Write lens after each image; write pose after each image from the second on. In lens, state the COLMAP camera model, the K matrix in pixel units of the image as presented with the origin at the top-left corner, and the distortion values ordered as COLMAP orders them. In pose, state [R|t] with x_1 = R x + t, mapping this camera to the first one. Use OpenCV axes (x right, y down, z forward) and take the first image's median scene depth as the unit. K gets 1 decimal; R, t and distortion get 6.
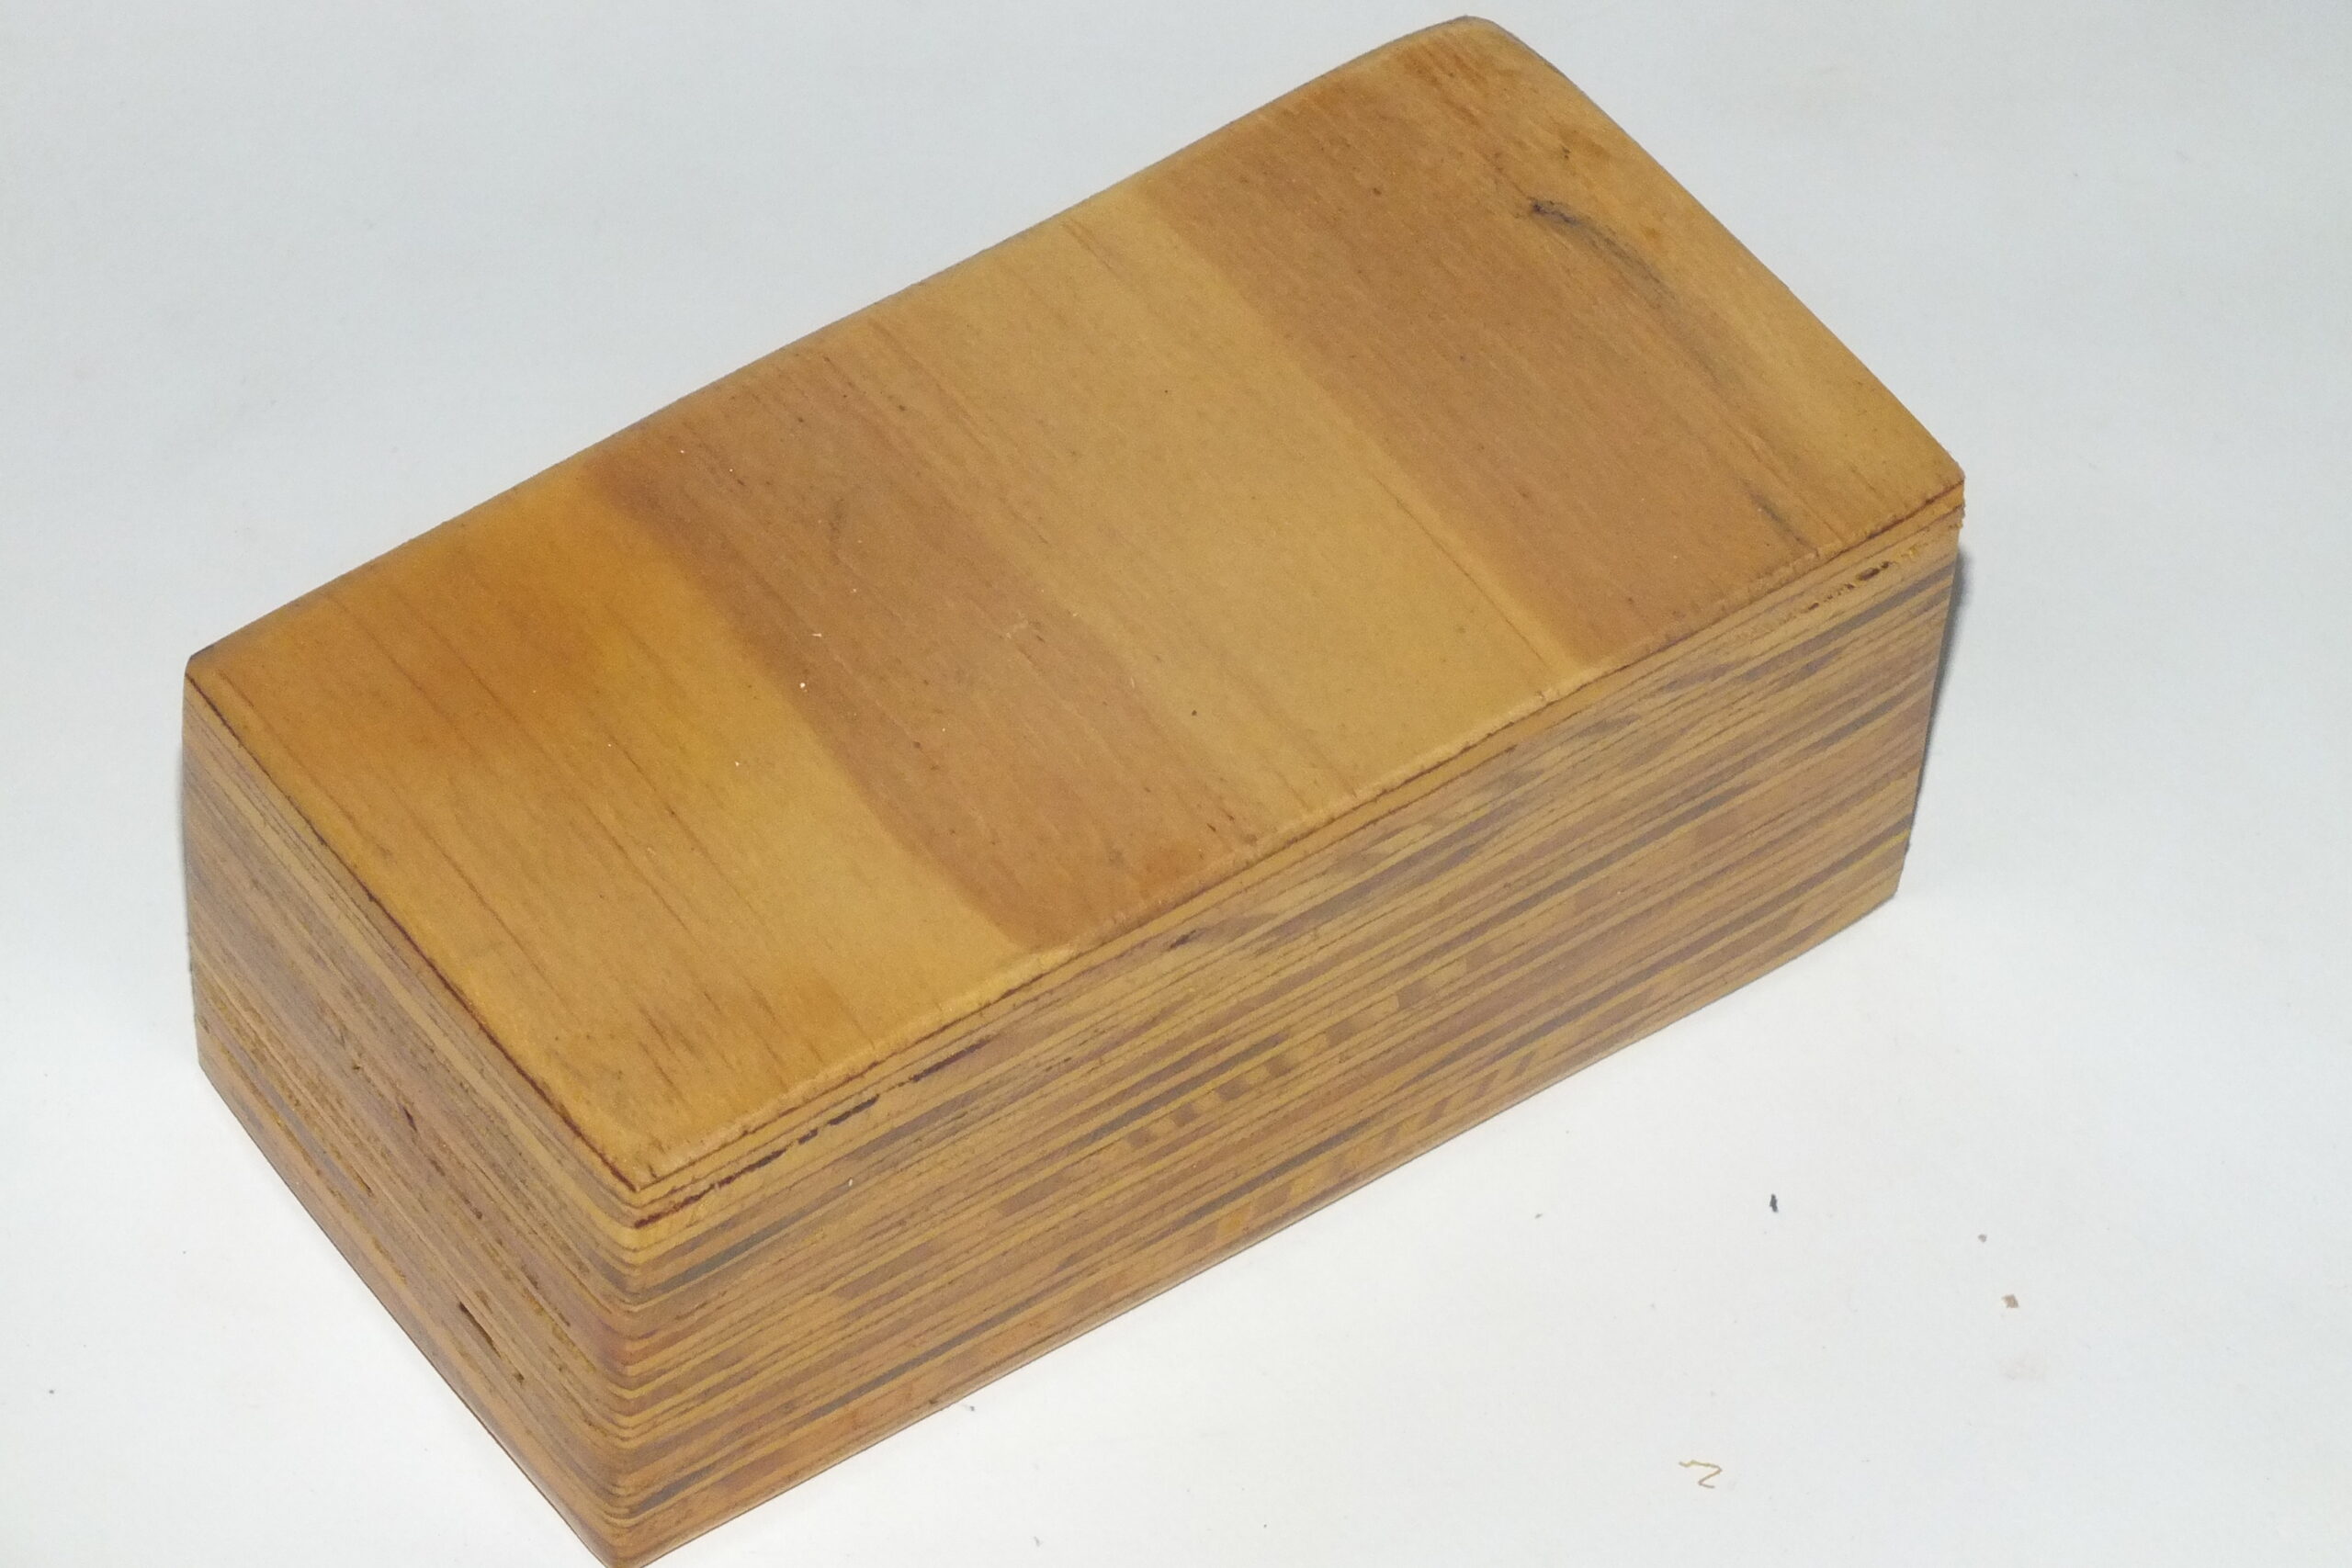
lens RADIAL K [[9636.6, 0, 1184.6], [0, 9636.6, 802.1], [0, 0, 1]] dist [-1.715446, 0.000000]
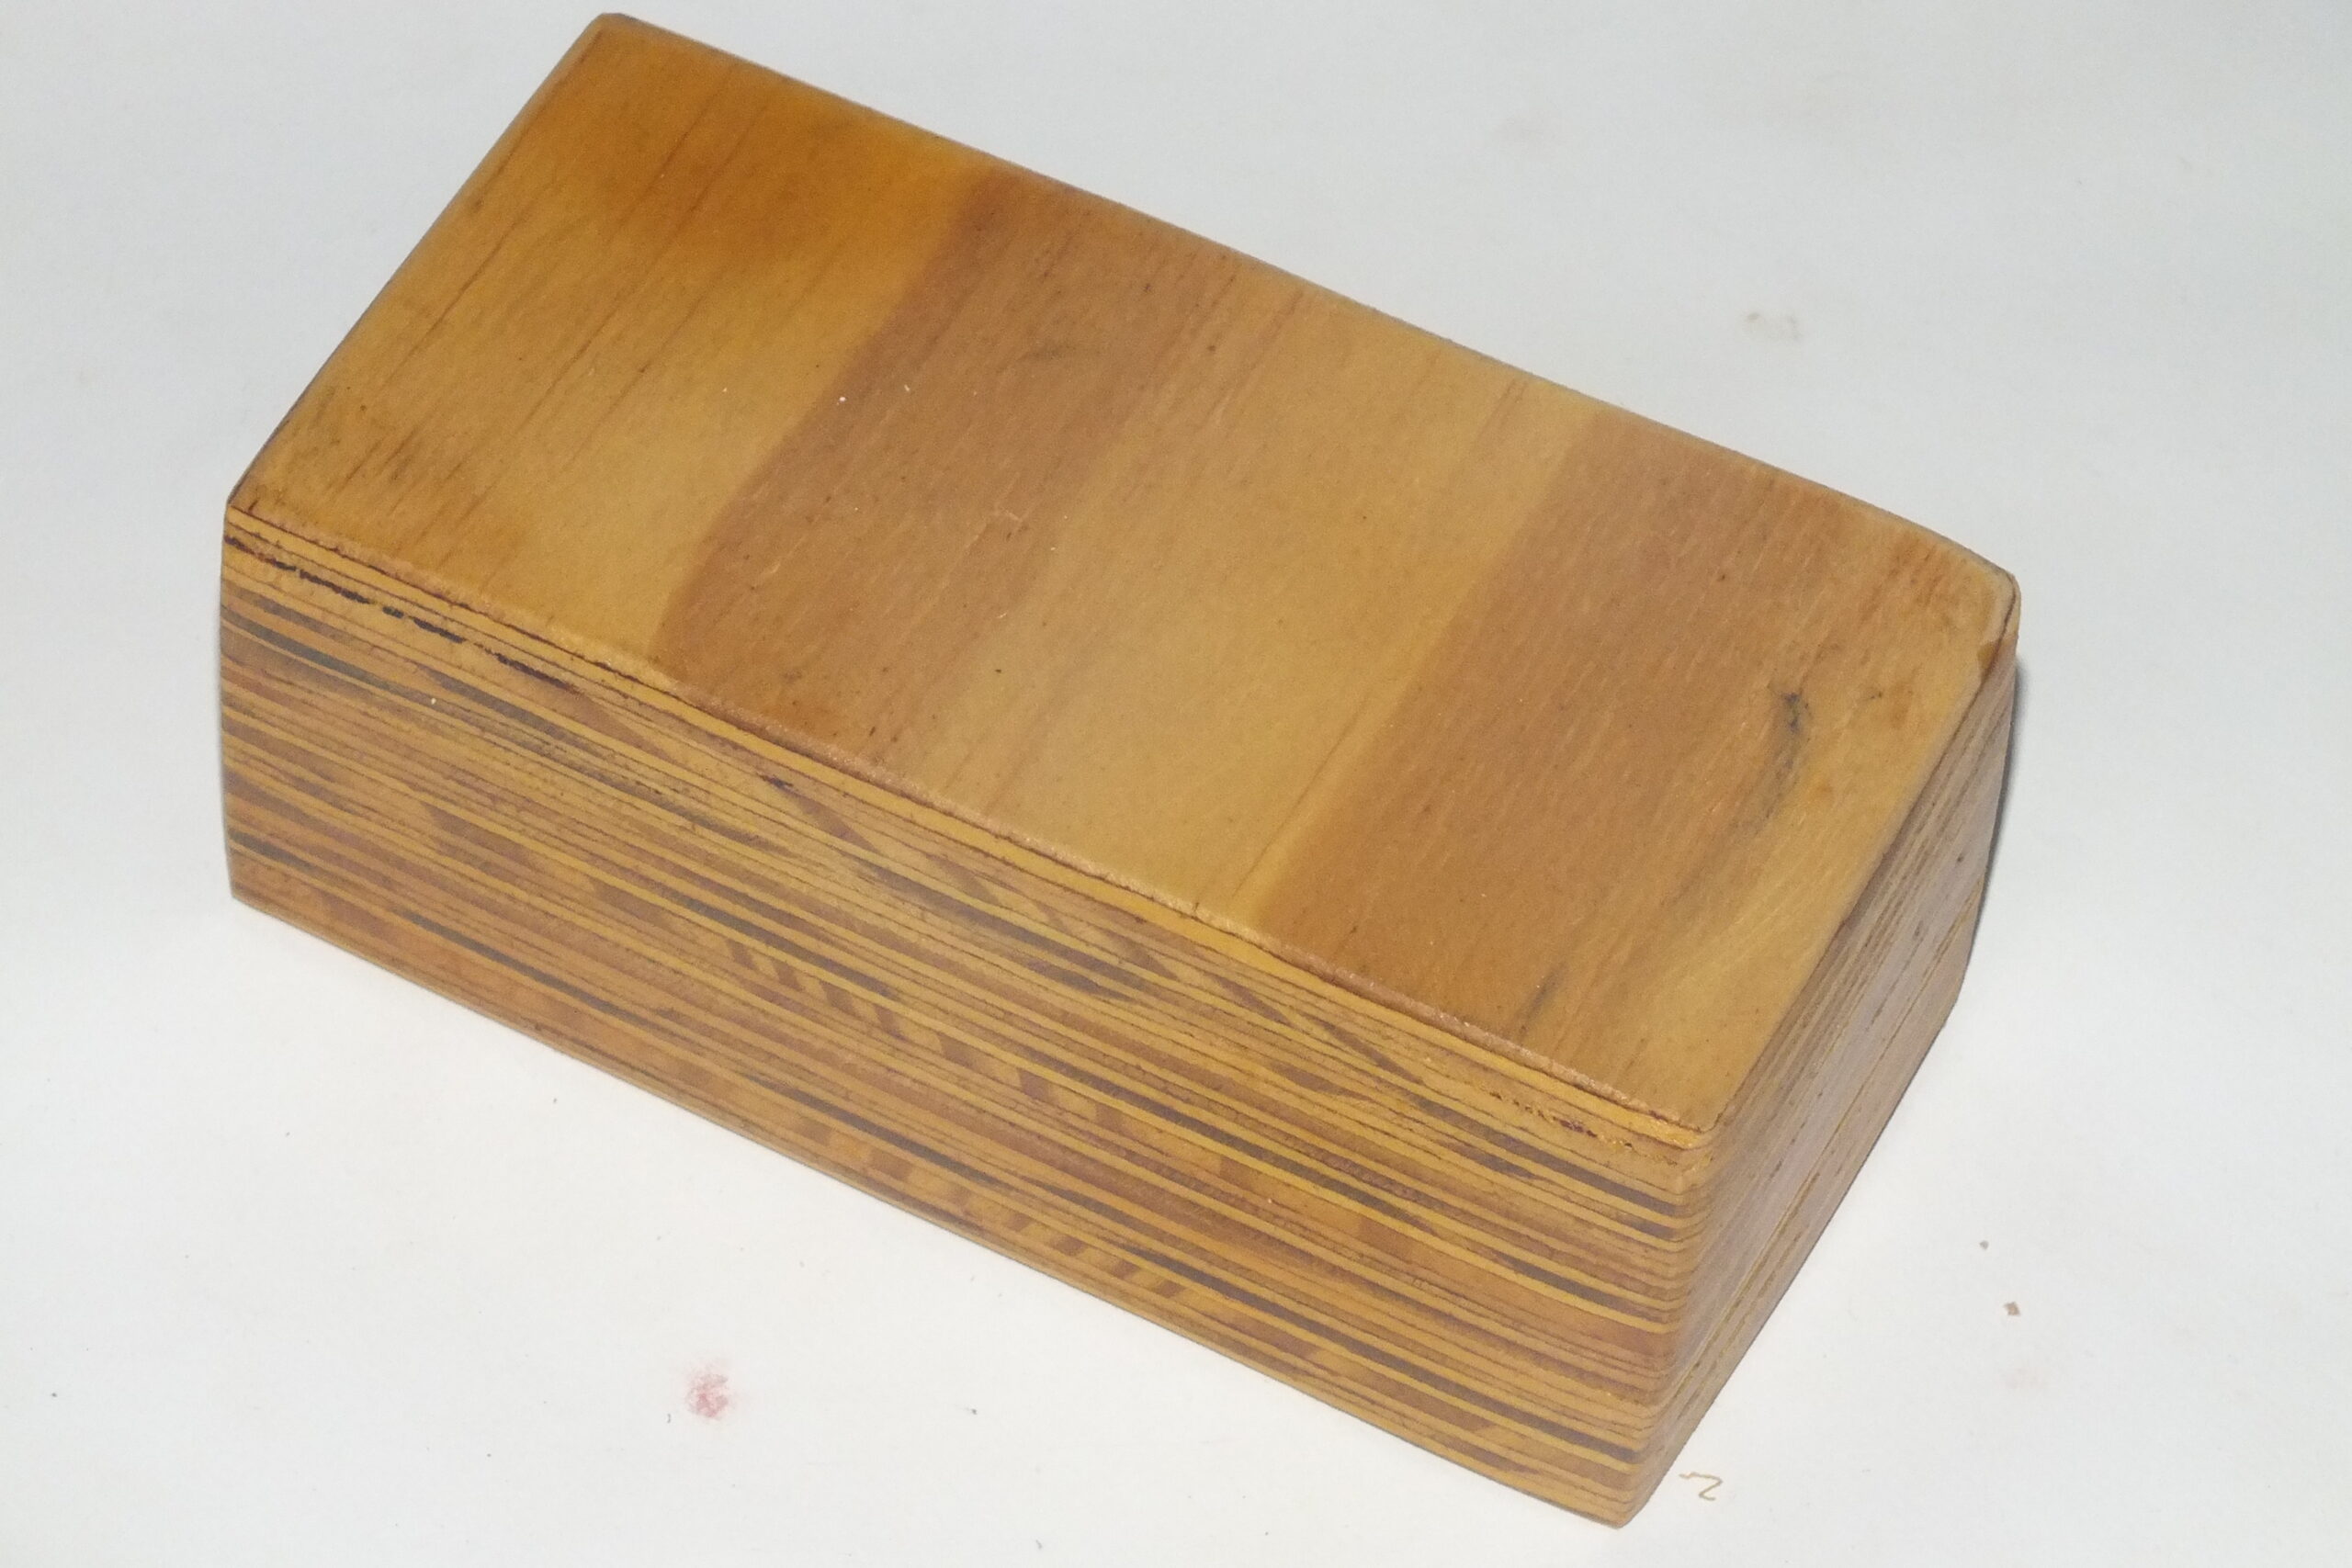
lens RADIAL K [[9636.6, 0, 1185.1], [0, 9636.6, 768.2], [0, 0, 1]] dist [-1.715446, 0.000000]
pose [[0.465666, 0.667733, -0.580765, 0.594579], [-0.707177, 0.675313, 0.209413, -0.224422], [0.532030, 0.313186, 0.786676, 0.223196]]
